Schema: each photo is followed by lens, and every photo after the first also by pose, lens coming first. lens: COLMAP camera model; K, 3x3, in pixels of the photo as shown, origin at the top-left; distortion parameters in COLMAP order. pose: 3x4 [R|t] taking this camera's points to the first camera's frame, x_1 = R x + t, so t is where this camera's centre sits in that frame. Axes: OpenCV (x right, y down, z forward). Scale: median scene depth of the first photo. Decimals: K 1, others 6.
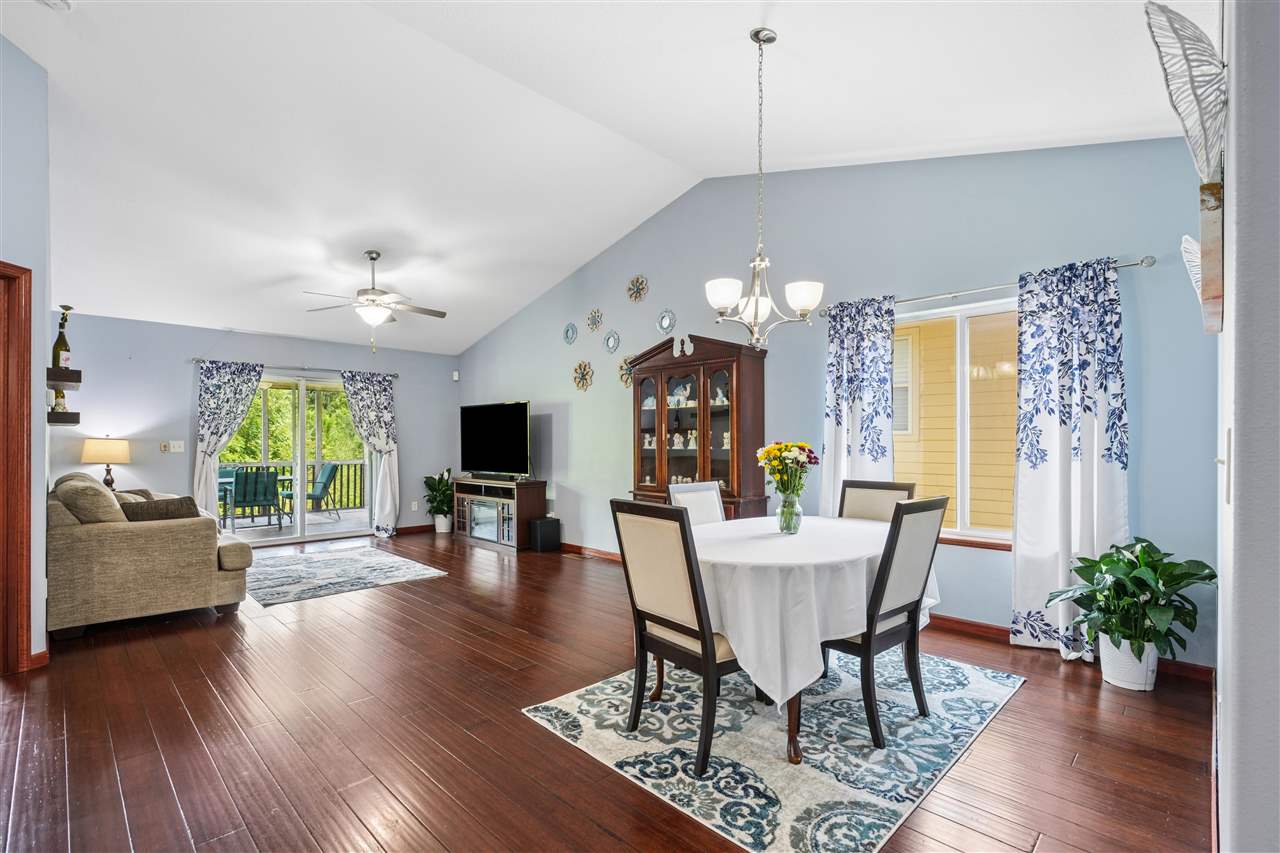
lens RADIAL K [[580.8, 0, 633.6], [0, 580.8, 438.7], [0, 0, 1]] dist [-0.001000, 0.000040]
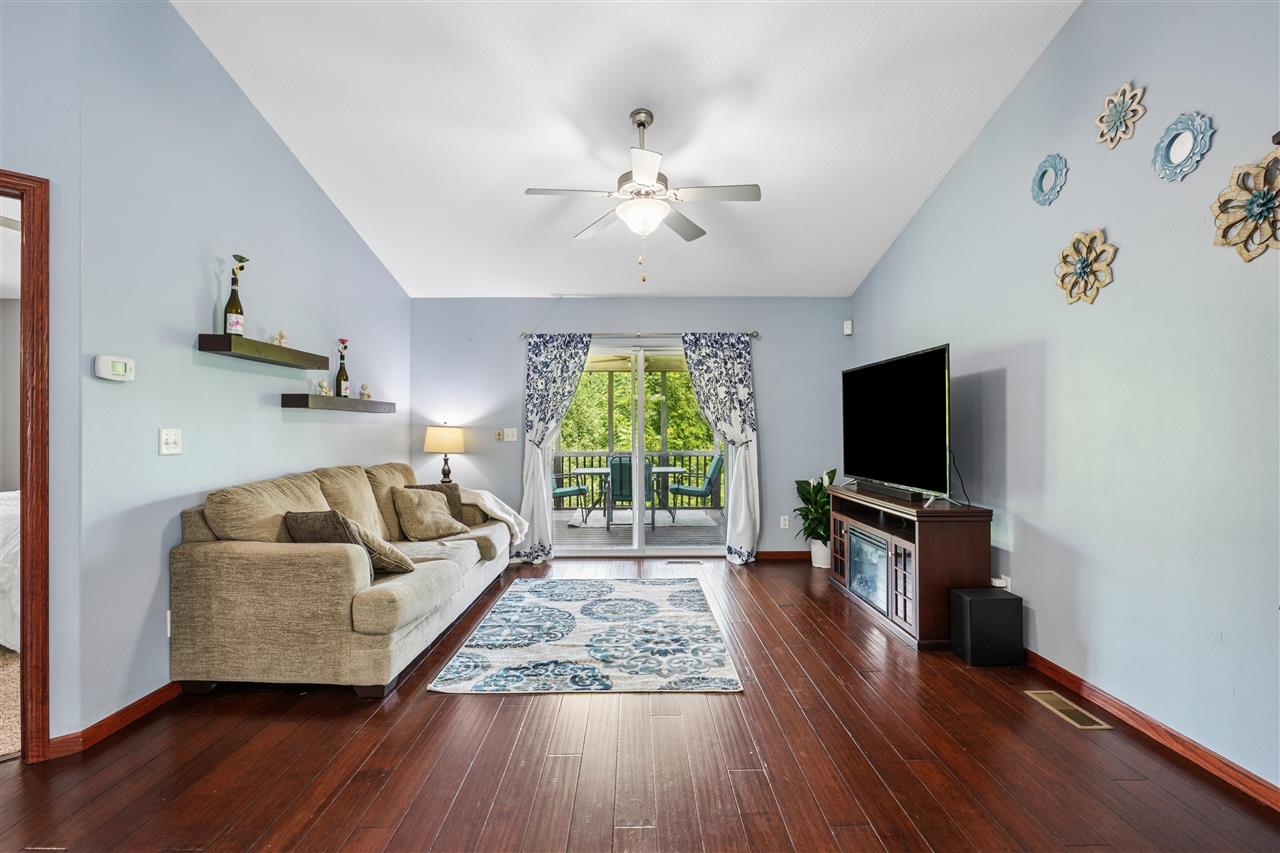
lens RADIAL K [[572.4, 0, 640.7], [0, 572.4, 430.1], [0, 0, 1]] dist [-0.008389, 0.000413]
pose [[0.715828, -0.001550, -0.698275, -0.033682], [0.006585, 0.999968, 0.004531, 0.003873], [0.698246, -0.007841, 0.715815, 0.526350]]
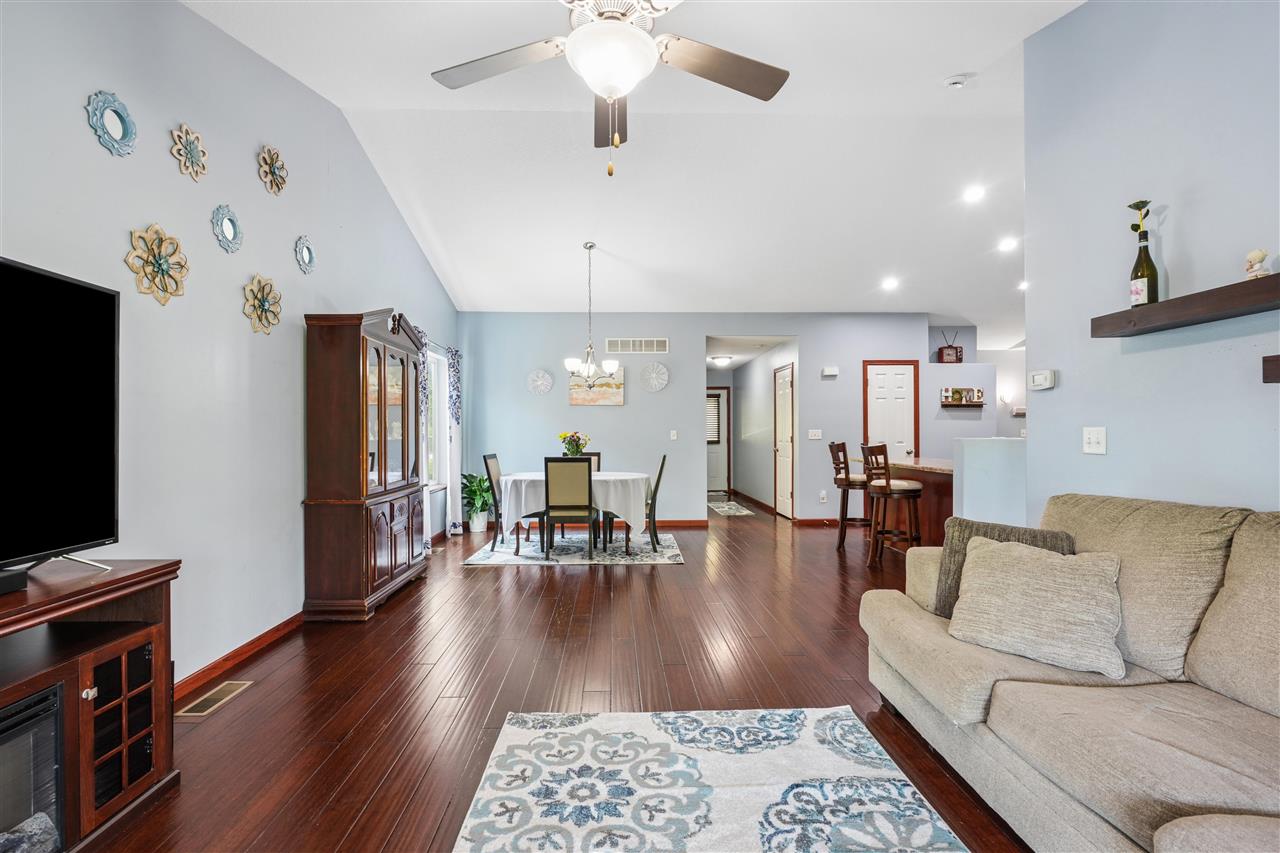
lens RADIAL K [[580.8, 0, 633.6], [0, 580.8, 438.7], [0, 0, 1]] dist [-0.001000, 0.000040]
pose [[-0.730751, -0.005010, 0.682626, -0.643799], [-0.001823, 0.999984, 0.005387, 0.009386], [-0.682642, 0.002692, -0.730748, 1.149344]]
